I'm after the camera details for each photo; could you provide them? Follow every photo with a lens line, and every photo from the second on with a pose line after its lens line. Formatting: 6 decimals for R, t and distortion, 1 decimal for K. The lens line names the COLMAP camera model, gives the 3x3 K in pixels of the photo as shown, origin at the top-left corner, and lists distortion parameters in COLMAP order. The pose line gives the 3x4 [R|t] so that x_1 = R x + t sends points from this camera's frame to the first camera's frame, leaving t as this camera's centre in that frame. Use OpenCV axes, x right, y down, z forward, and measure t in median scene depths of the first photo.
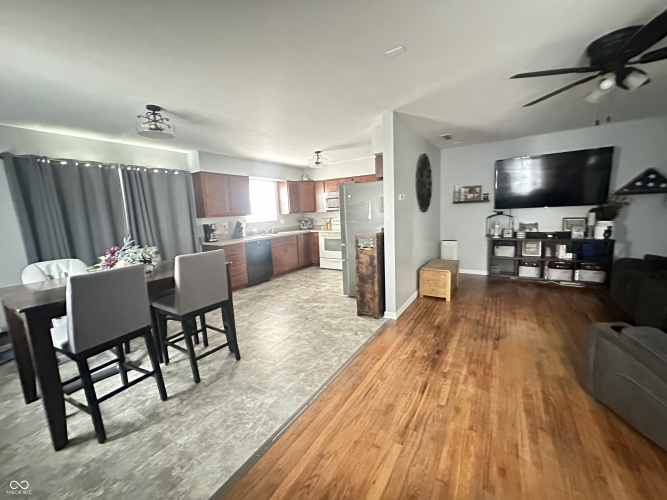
lens RADIAL K [[266.8, 0, 335.3], [0, 266.8, 249.2], [0, 0, 1]] dist [-0.003128, 0.000887]
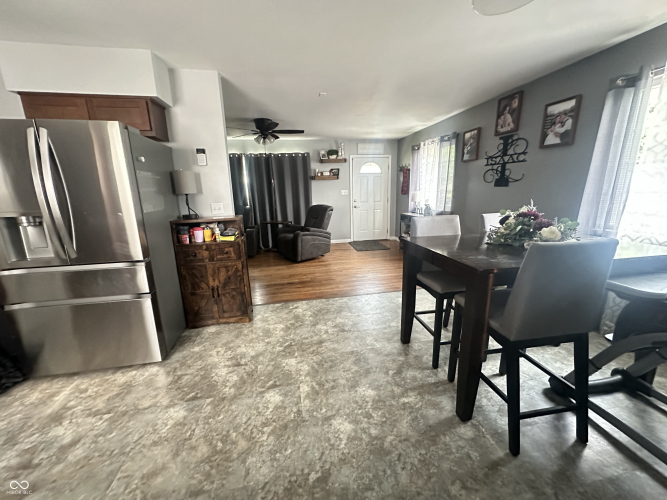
lens RADIAL K [[266.8, 0, 332.8], [0, 266.8, 250.7], [0, 0, 1]] dist [-0.003128, 0.000887]
pose [[-0.674599, -0.096415, 0.731861, -0.572823], [0.166202, 0.946140, 0.277842, -0.115187], [-0.719230, 0.309069, -0.622241, 1.125615]]
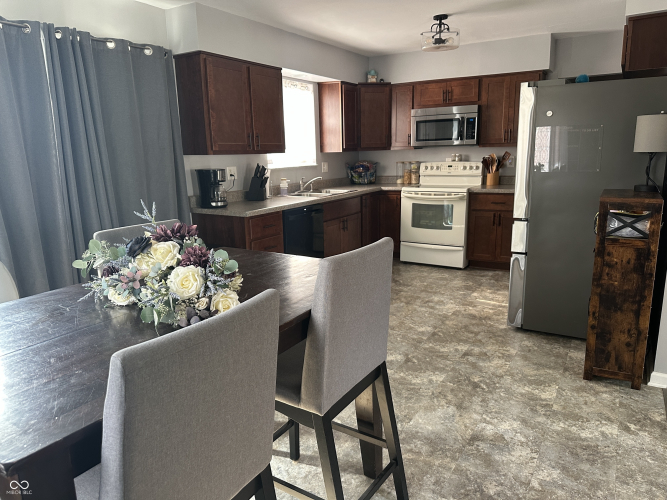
lens RADIAL K [[467.5, 0, 335.6], [0, 467.5, 254.4], [0, 0, 1]] dist [0.002622, -0.016787]
pose [[0.999641, 0.016553, 0.021062, -0.324770], [-0.018140, 0.996826, 0.077513, -0.015960], [-0.019712, -0.077867, 0.996769, 0.205739]]
